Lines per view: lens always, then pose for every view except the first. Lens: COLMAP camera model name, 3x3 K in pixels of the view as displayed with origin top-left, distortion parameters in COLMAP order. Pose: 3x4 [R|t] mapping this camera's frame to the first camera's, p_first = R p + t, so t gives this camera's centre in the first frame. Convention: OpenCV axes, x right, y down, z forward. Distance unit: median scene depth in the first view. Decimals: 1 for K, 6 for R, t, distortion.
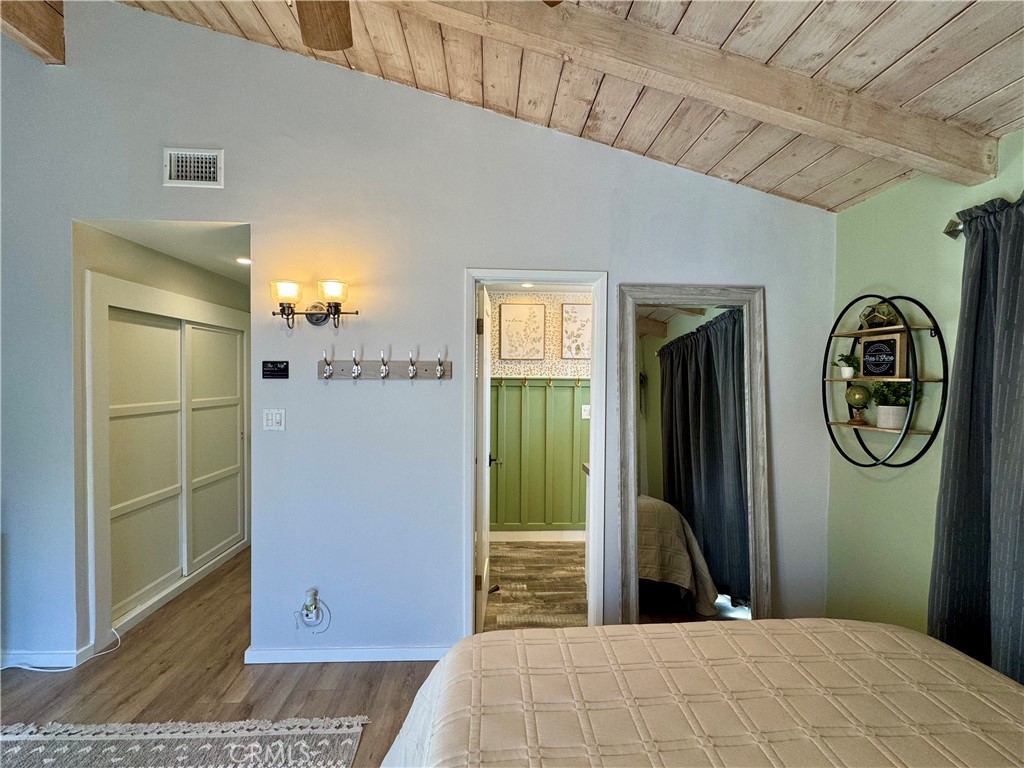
lens RADIAL K [[443.8, 0, 511.4], [0, 443.8, 384.3], [0, 0, 1]] dist [-0.003140, 0.000087]
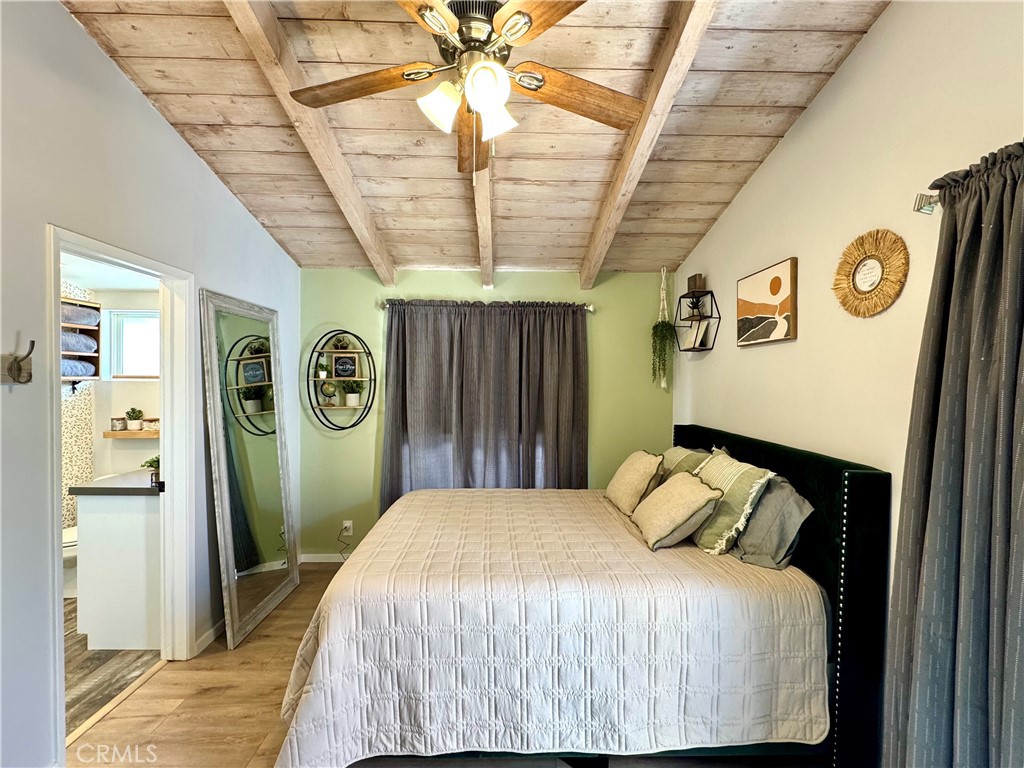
lens RADIAL K [[443.8, 0, 511.5], [0, 443.8, 384.0], [0, 0, 1]] dist [-0.003140, 0.000087]
pose [[0.034479, -0.017867, 0.999246, -0.453823], [0.011120, 0.999785, 0.017493, -0.007770], [-0.999344, 0.010508, 0.034671, 0.145577]]
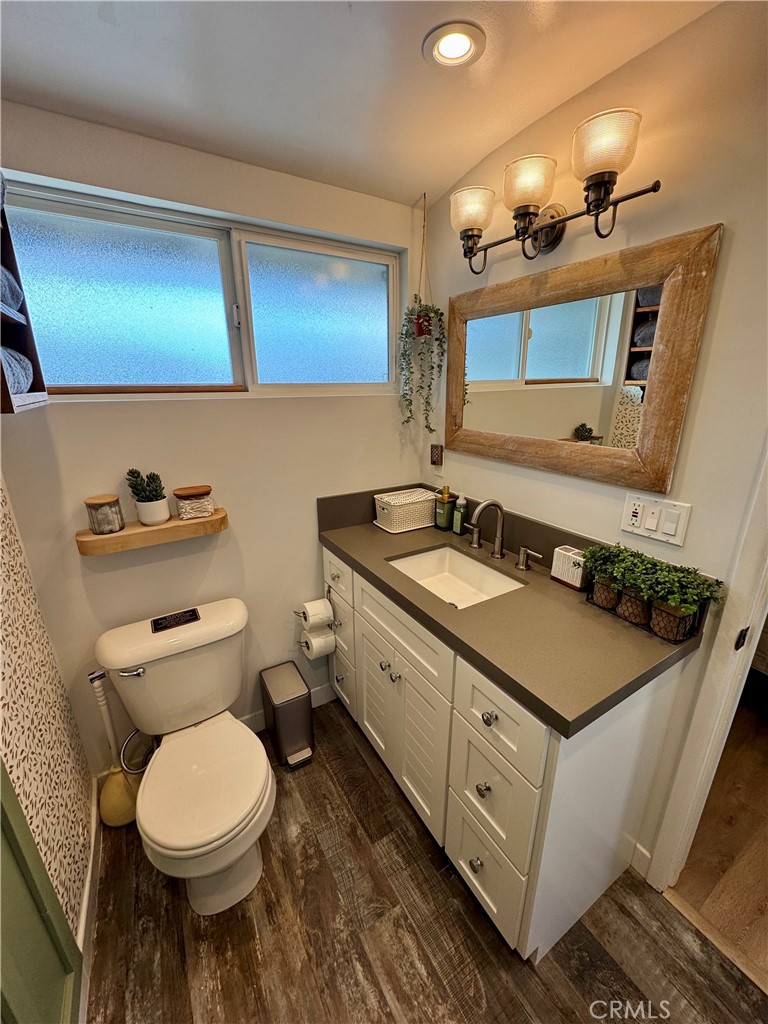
lens RADIAL K [[405.2, 0, 382.3], [0, 405.2, 513.4], [0, 0, 1]] dist [-0.003896, -0.000365]
pose [[-0.474581, -0.274946, 0.836168, 0.031842], [0.016498, 0.947017, 0.320759, -0.021744], [-0.880057, 0.166022, -0.444900, 0.916340]]
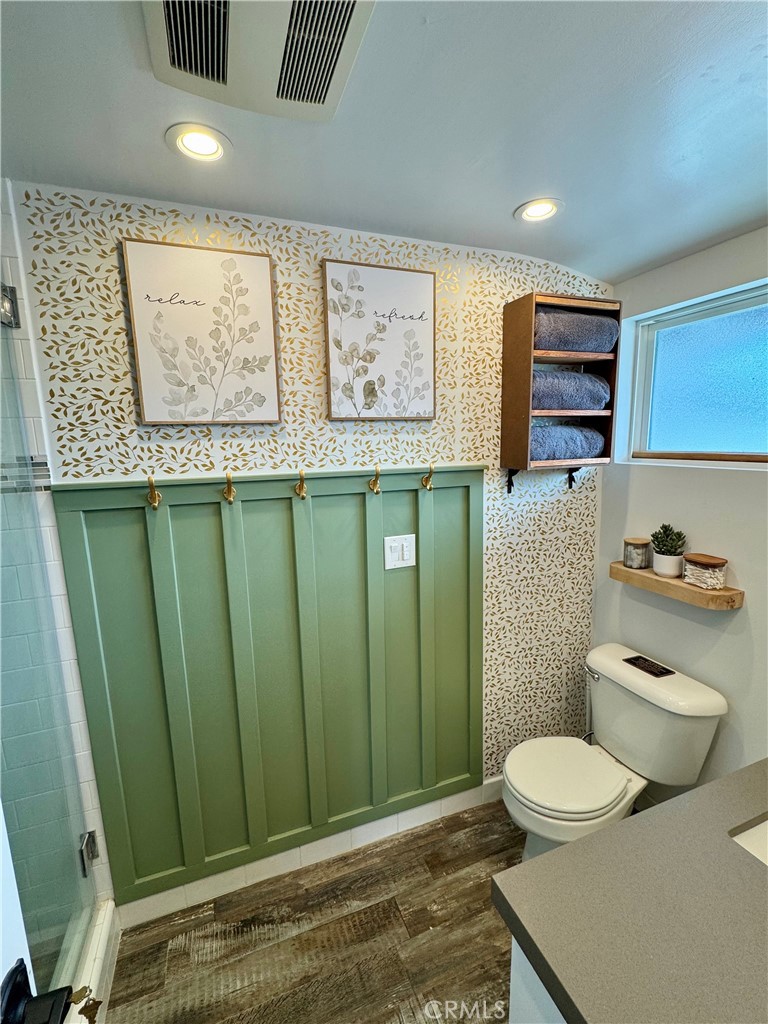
lens RADIAL K [[443.8, 0, 384.6], [0, 443.8, 514.4], [0, 0, 1]] dist [-0.003140, 0.000087]
pose [[0.952357, -0.079212, 0.294521, 0.042899], [0.036502, 0.988346, 0.147783, -0.033280], [-0.302795, -0.129992, 0.944149, 0.632834]]
